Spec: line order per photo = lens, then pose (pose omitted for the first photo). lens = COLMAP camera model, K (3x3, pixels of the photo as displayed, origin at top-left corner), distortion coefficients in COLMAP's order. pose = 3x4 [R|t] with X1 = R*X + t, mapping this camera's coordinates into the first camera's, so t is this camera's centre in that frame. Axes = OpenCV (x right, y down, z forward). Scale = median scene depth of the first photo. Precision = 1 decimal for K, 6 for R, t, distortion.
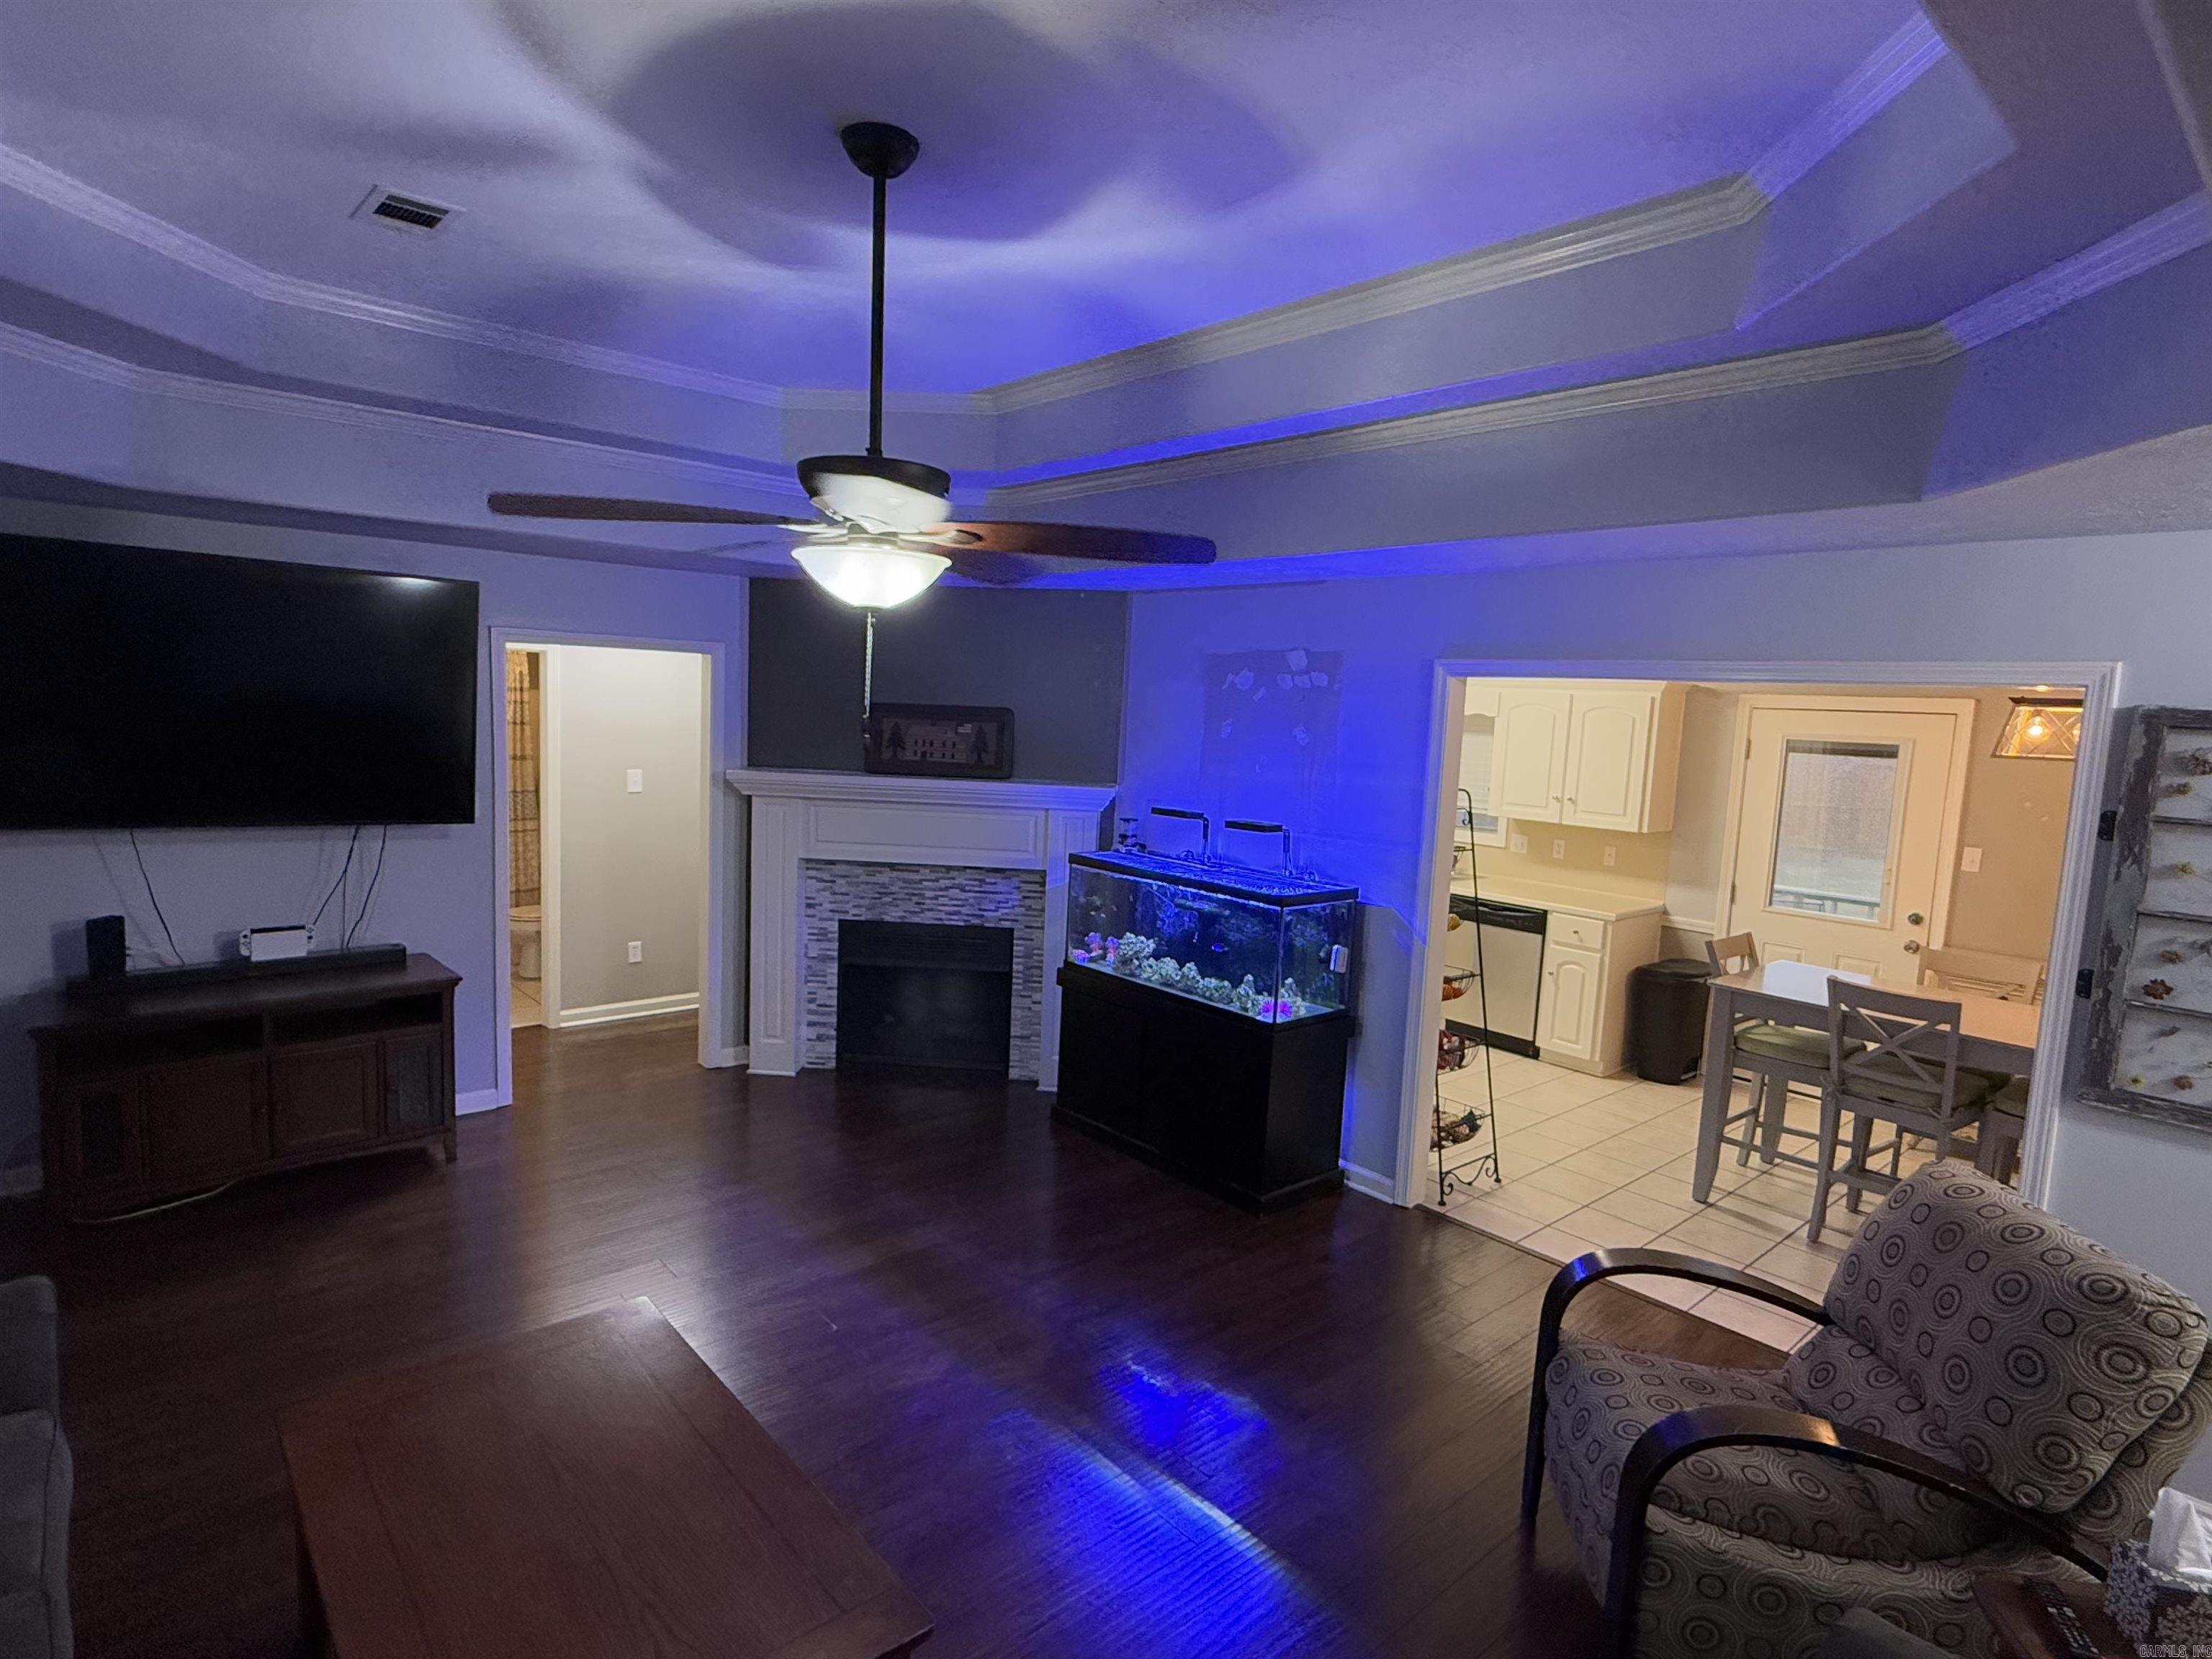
lens RADIAL K [[1161.9, 0, 1100.3], [0, 1161.9, 837.4], [0, 0, 1]] dist [-0.001099, -0.000759]
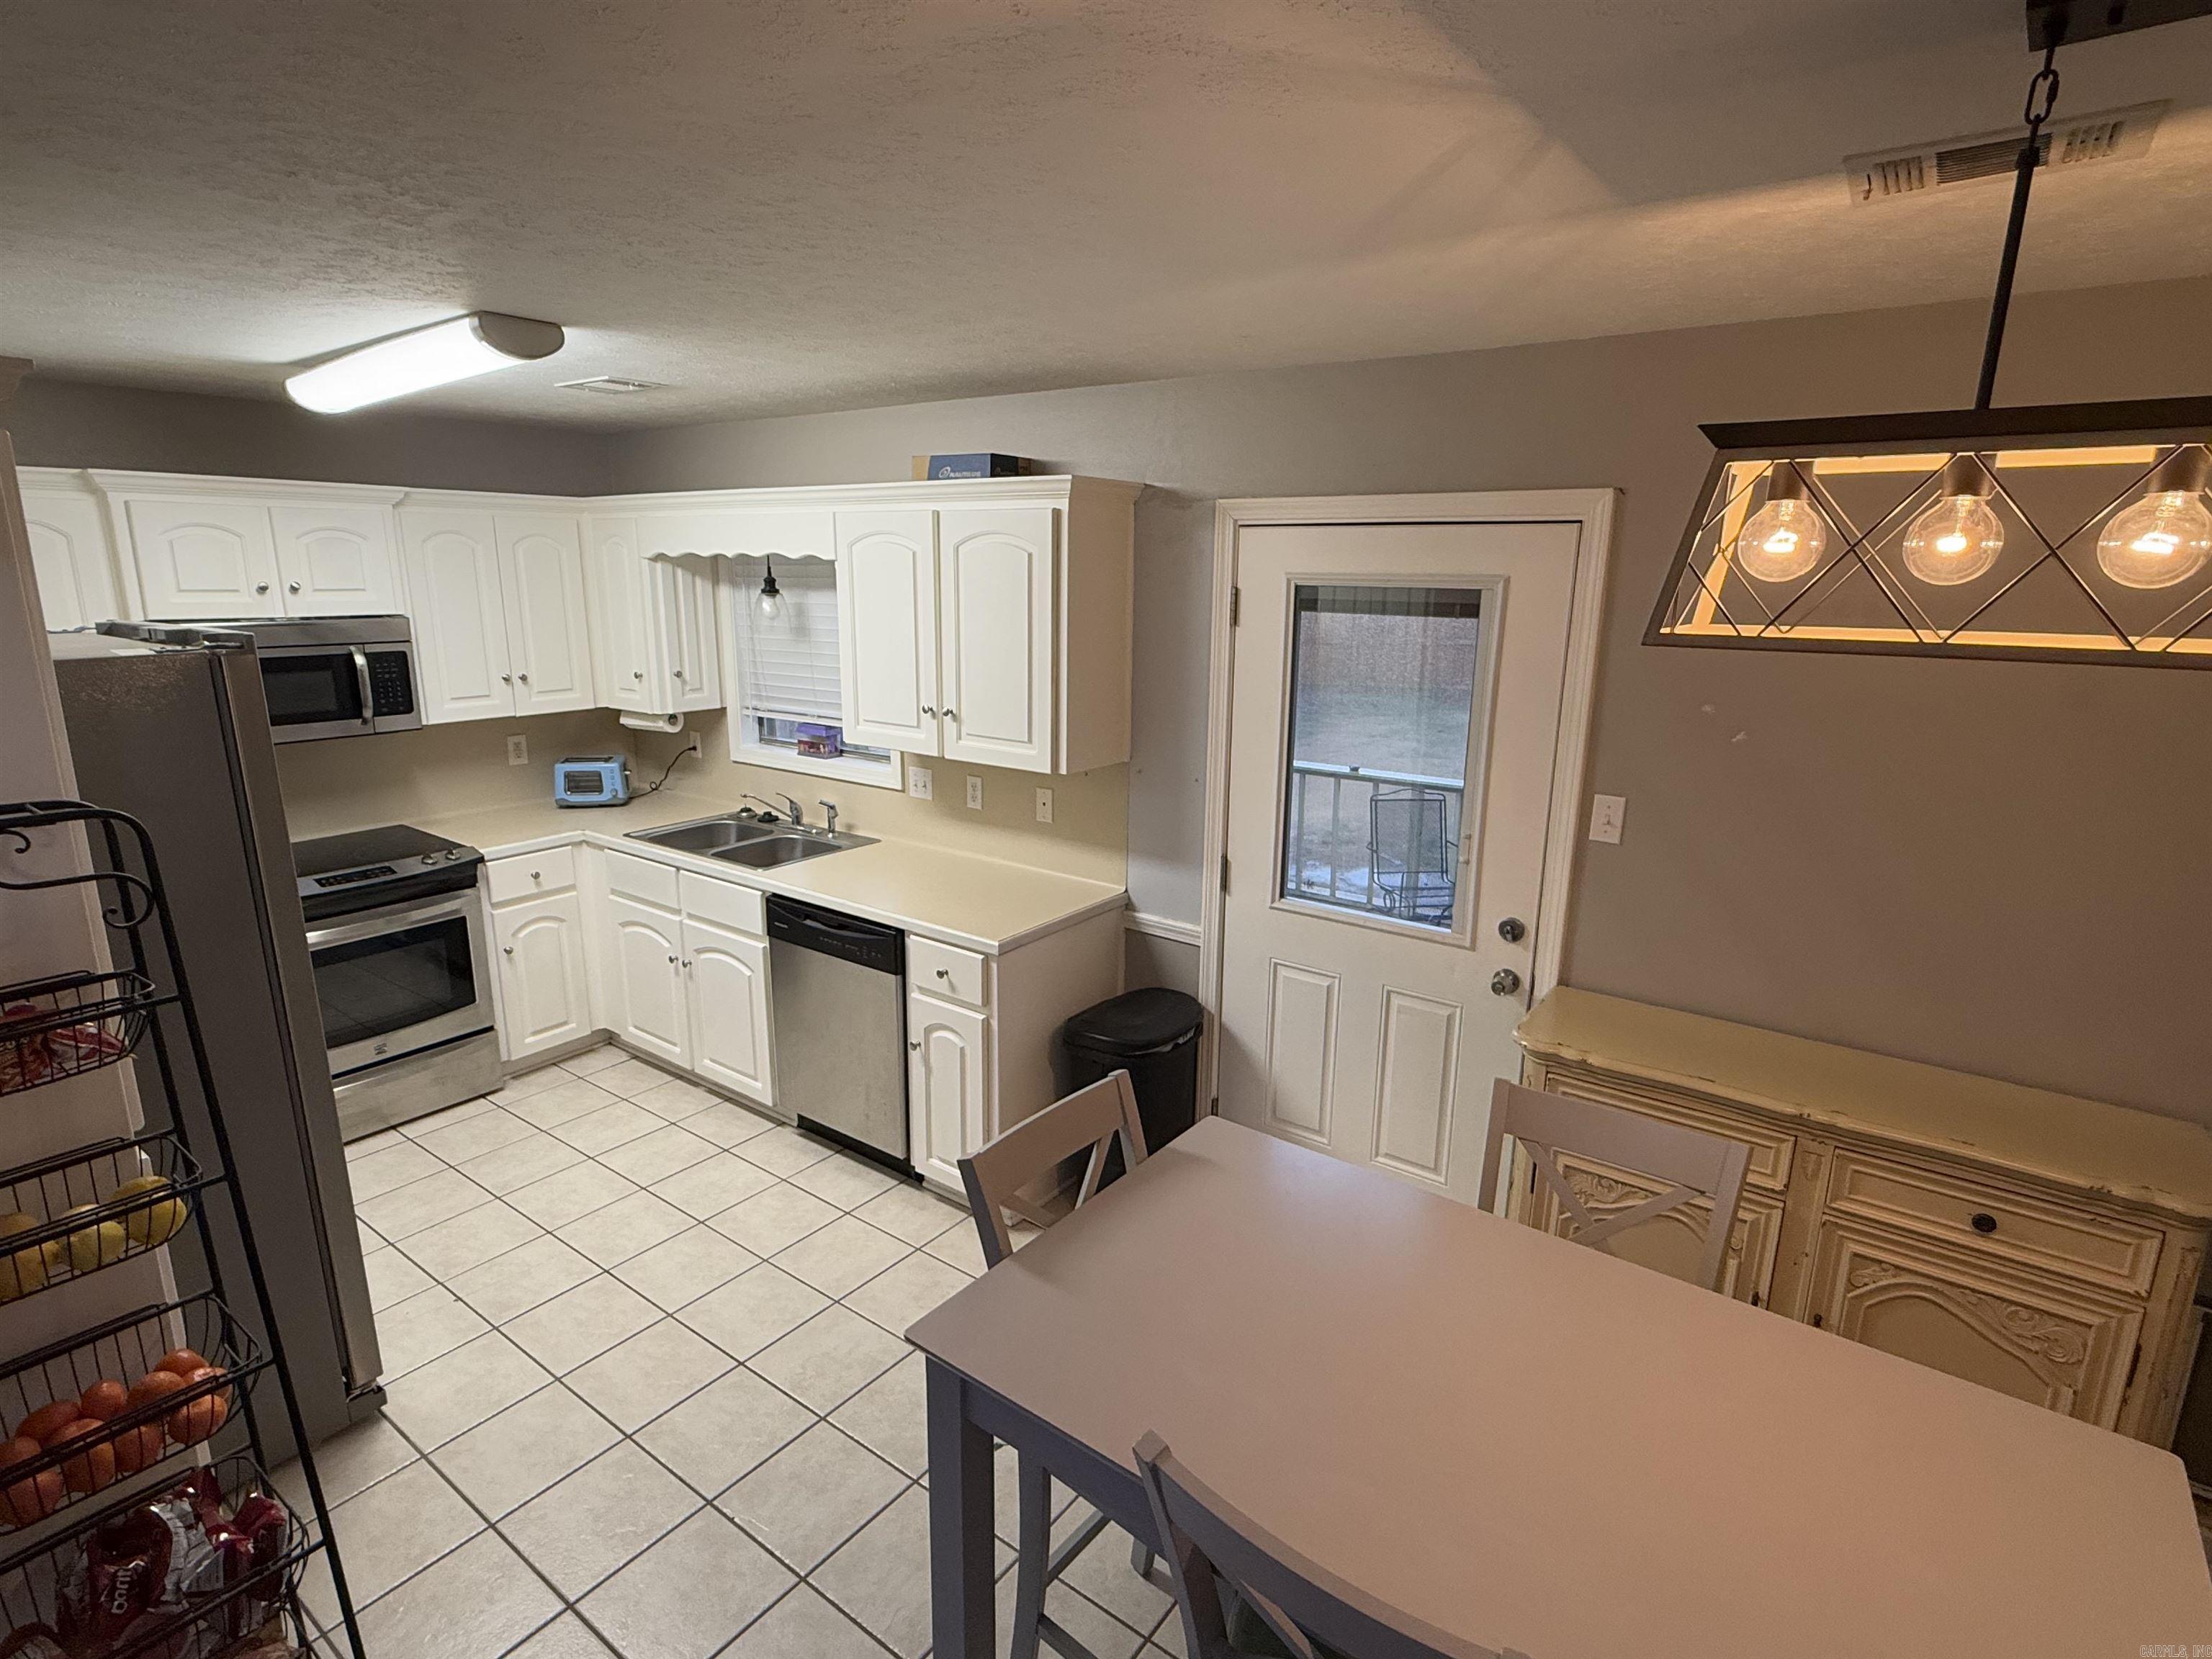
lens RADIAL K [[1125.0, 0, 1106.7], [0, 1125.0, 838.5], [0, 0, 1]] dist [-0.000951, -0.001039]
pose [[0.975639, -0.083151, 0.203012, 0.388875], [0.055688, 0.988945, 0.137432, -0.045329], [-0.212195, -0.122779, 0.969484, 0.506555]]
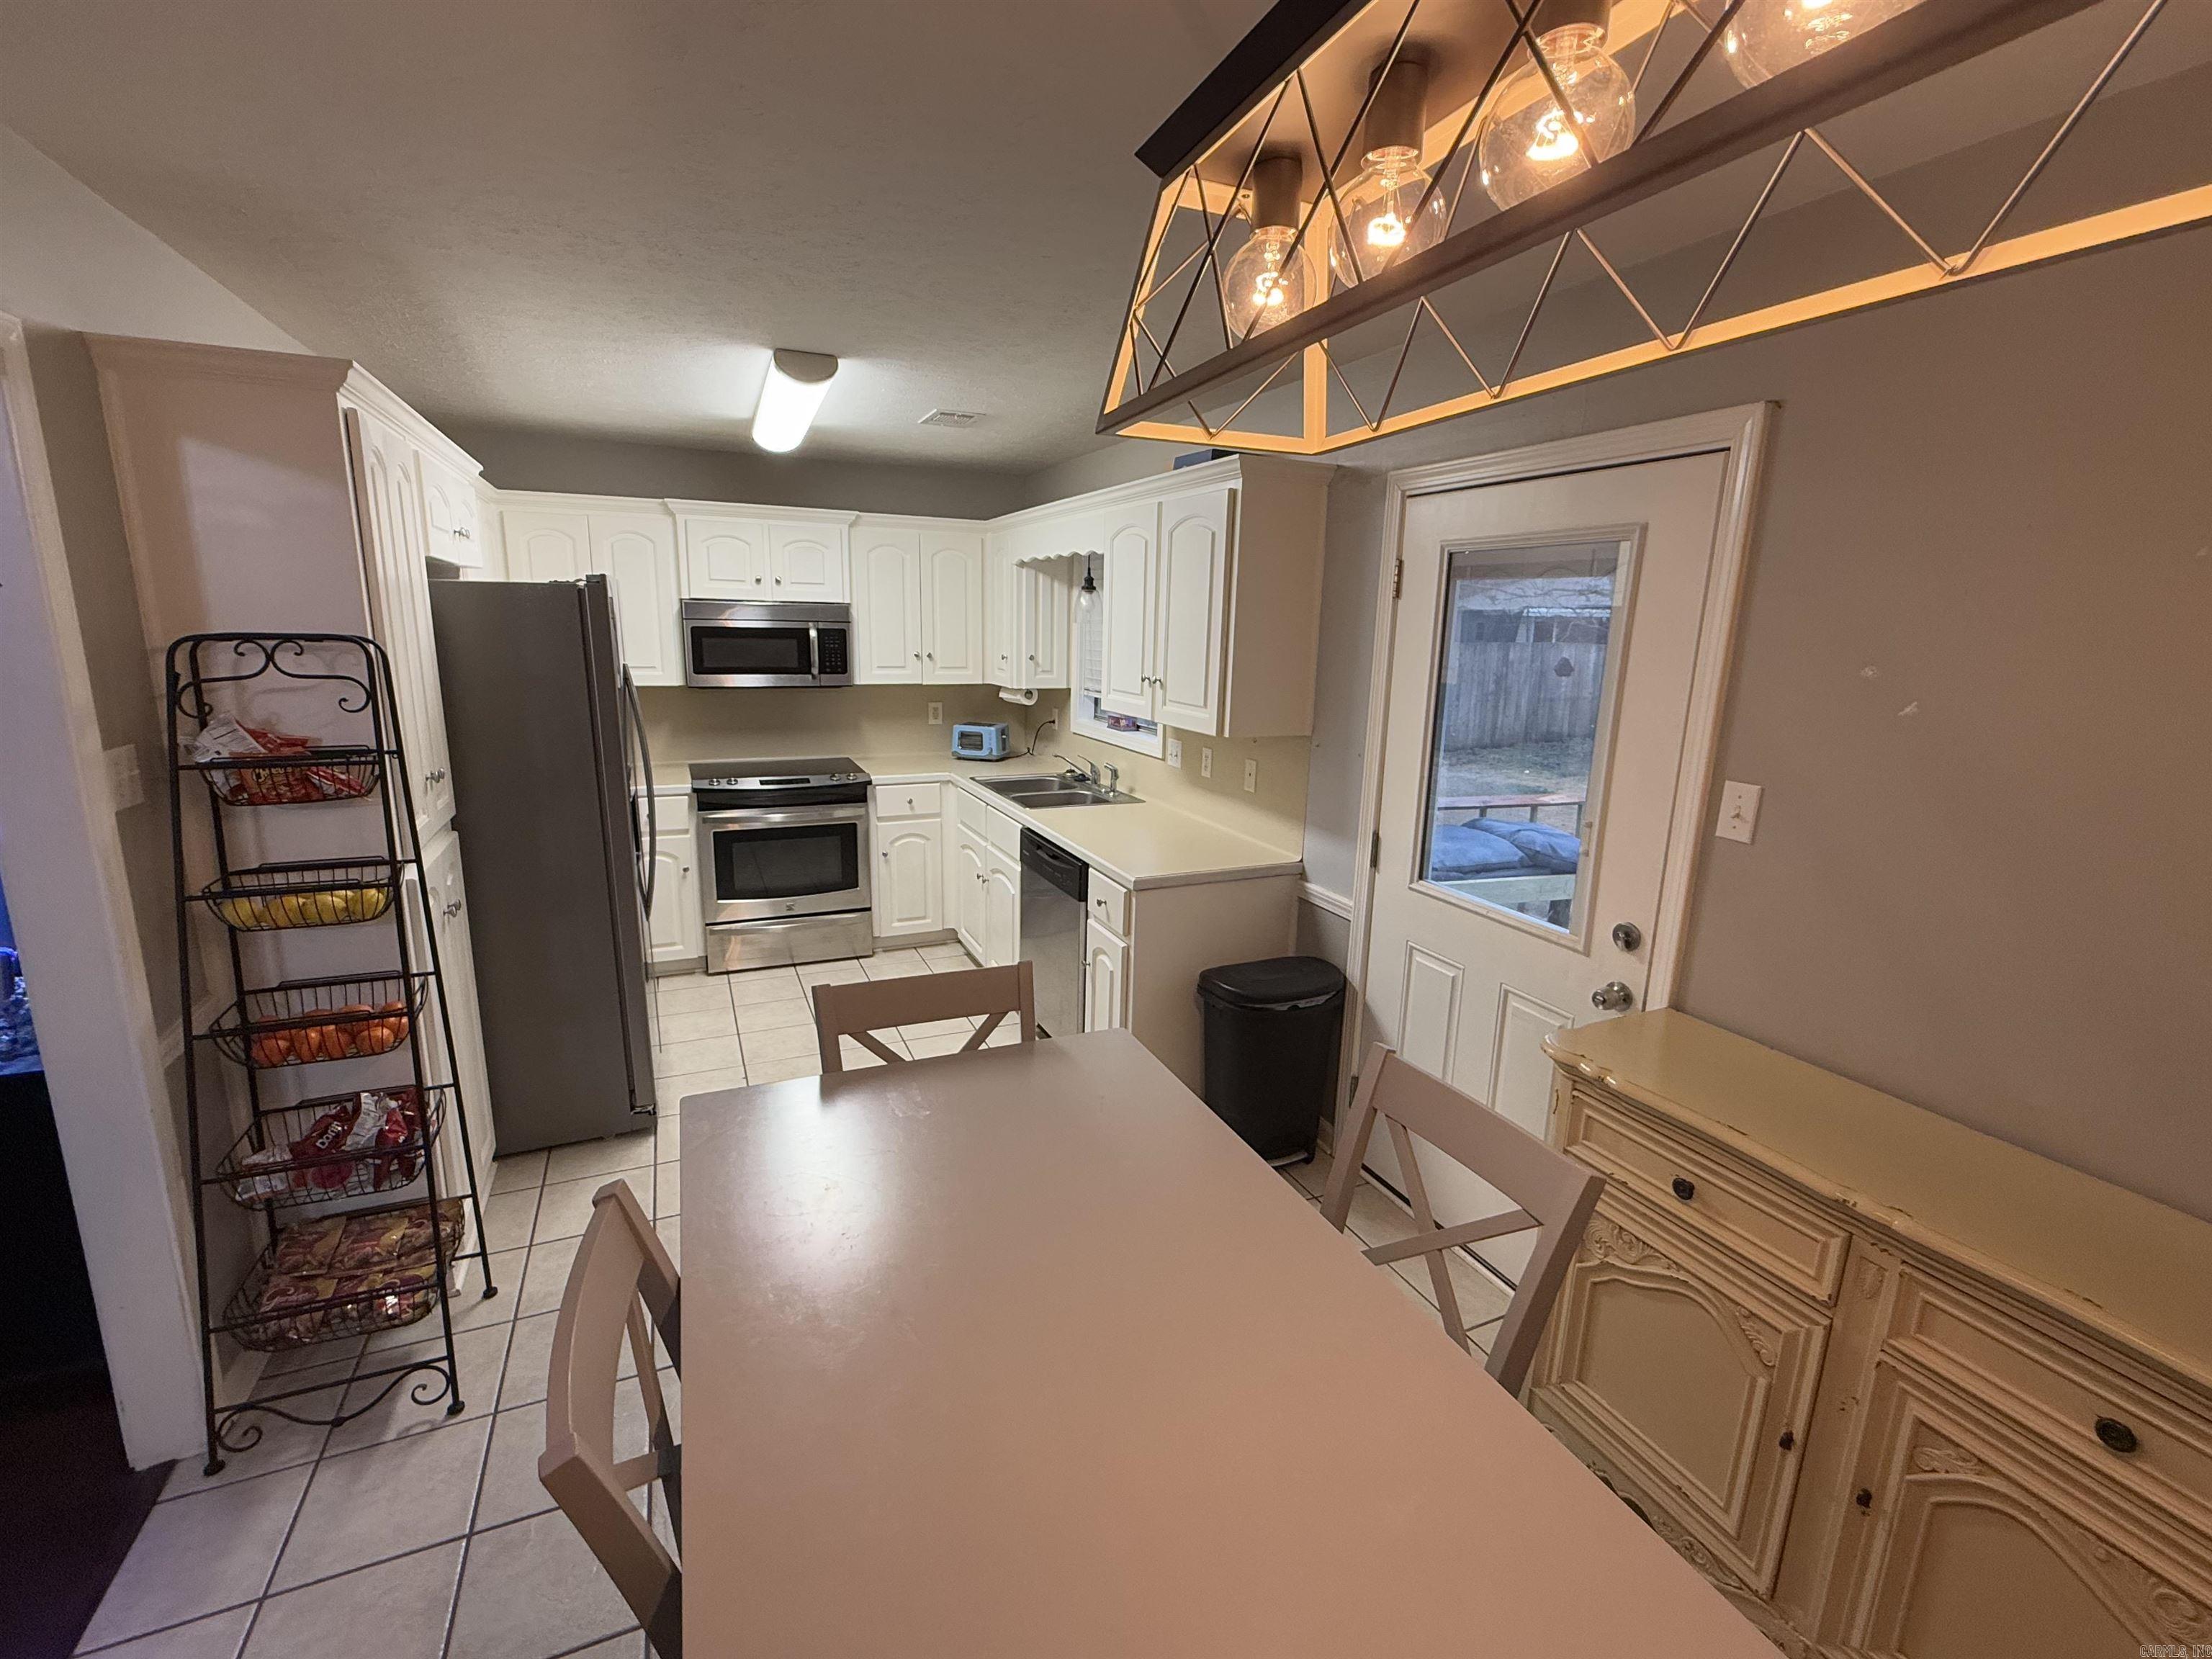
lens RADIAL K [[968.7, 0, 1109.1], [0, 968.7, 832.8], [0, 0, 1]] dist [0.001048, -0.000268]
pose [[0.956332, 0.042162, -0.289224, 0.563188], [-0.014574, 0.995189, 0.096885, -0.002840], [0.291918, -0.088439, 0.952346, 0.537185]]
